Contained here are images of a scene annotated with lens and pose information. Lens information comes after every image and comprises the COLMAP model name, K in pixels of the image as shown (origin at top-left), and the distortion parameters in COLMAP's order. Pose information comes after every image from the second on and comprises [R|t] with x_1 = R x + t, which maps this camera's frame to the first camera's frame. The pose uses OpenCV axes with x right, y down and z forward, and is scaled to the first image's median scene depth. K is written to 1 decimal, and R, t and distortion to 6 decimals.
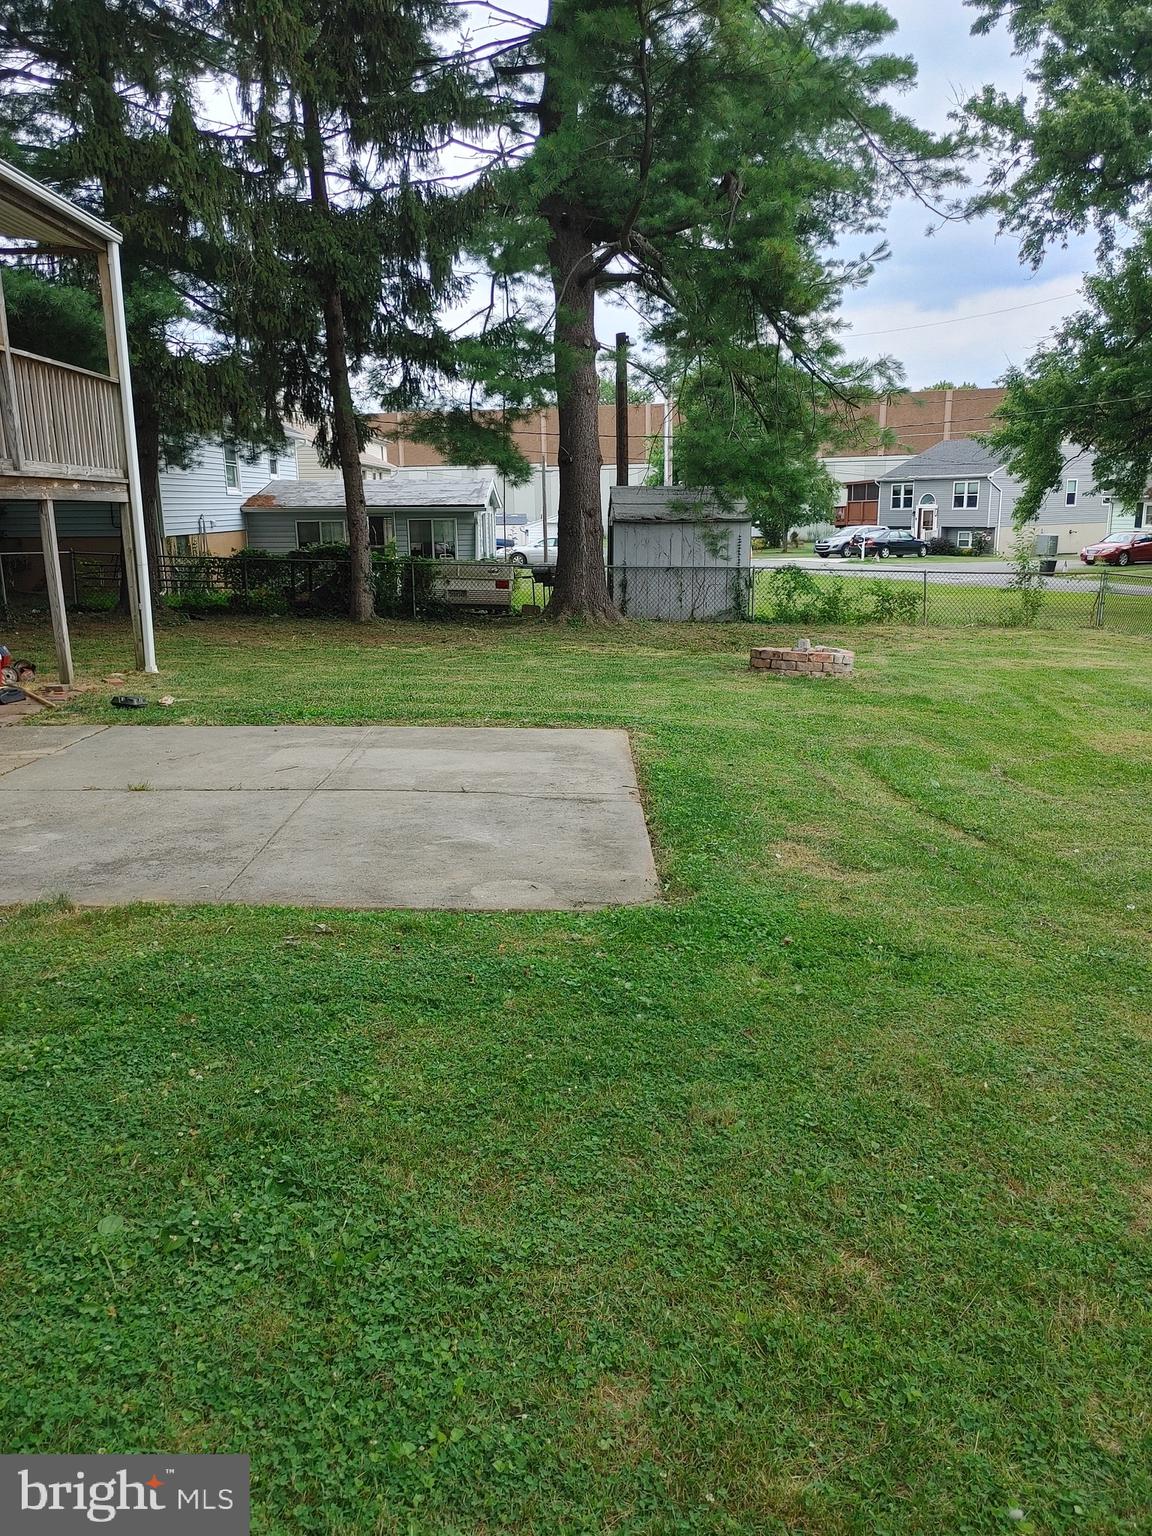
lens RADIAL K [[1137.1, 0, 576.0], [0, 1137.1, 768.0], [0, 0, 1]] dist [0.095541, -0.107596]
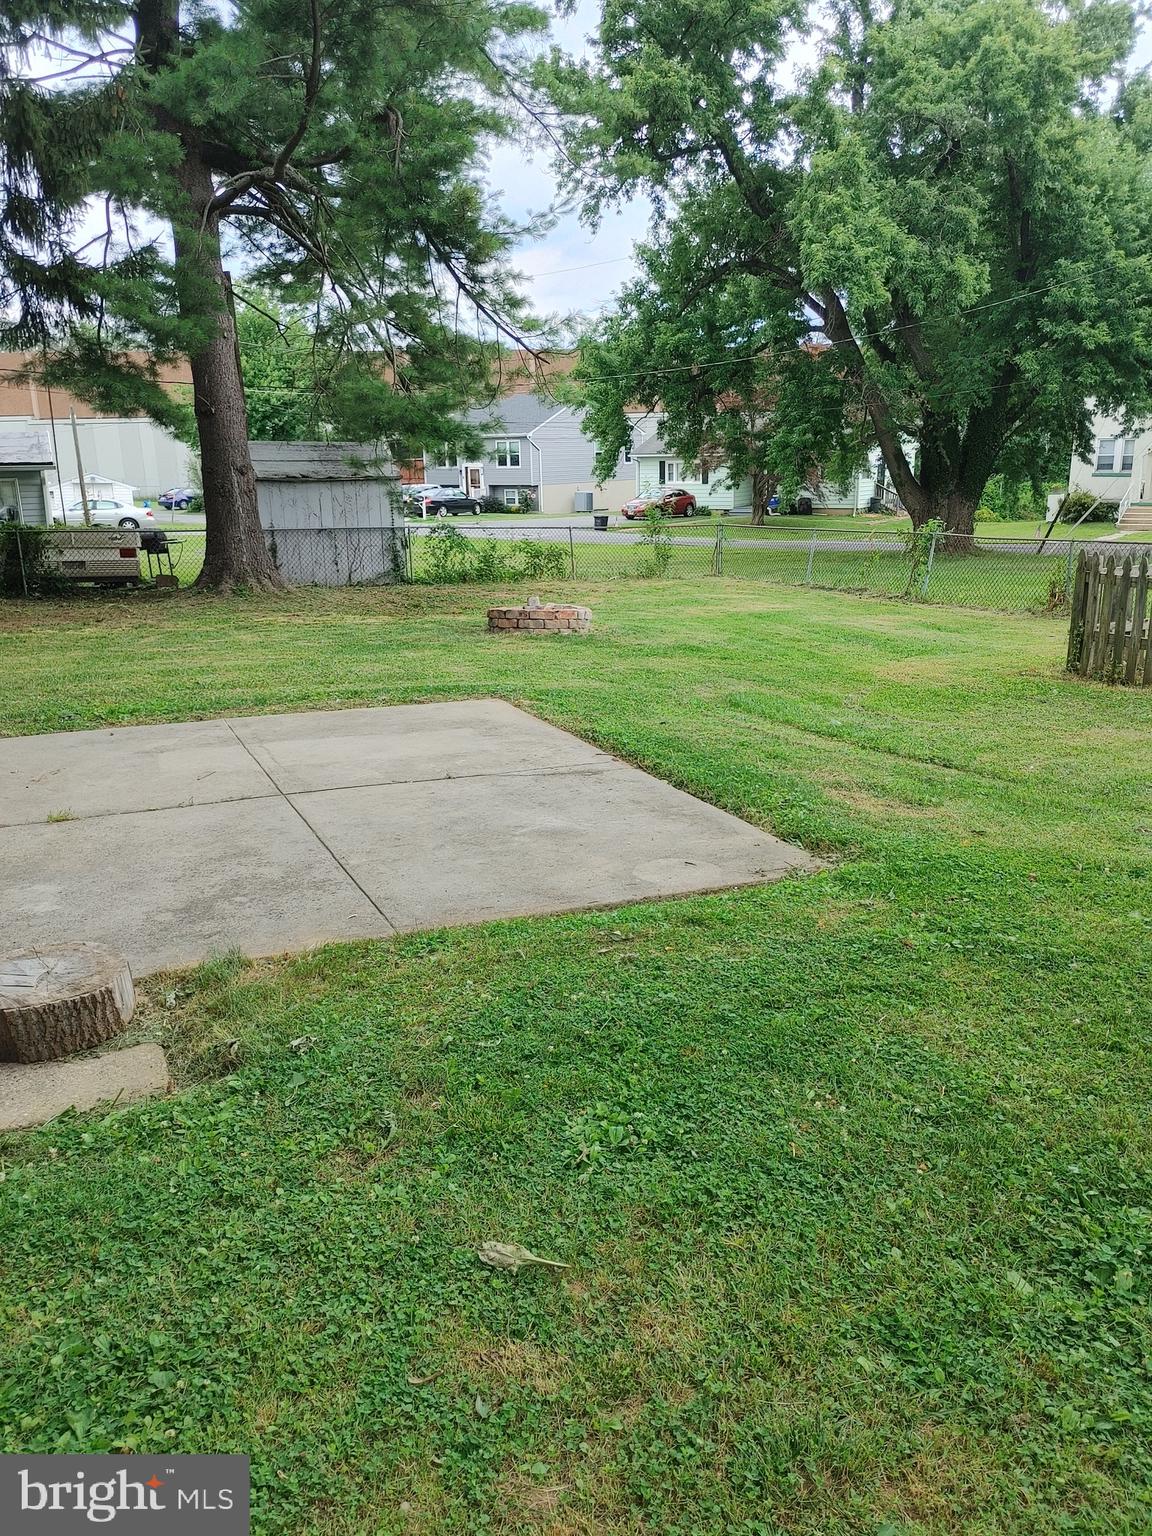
lens RADIAL K [[1148.8, 0, 579.1], [0, 1148.8, 775.4], [0, 0, 1]] dist [0.108185, -0.129695]
pose [[0.922500, -0.110618, 0.369808, -0.112714], [0.096891, 0.993743, 0.055553, -0.007356], [-0.373639, -0.015416, 0.927446, 0.035403]]
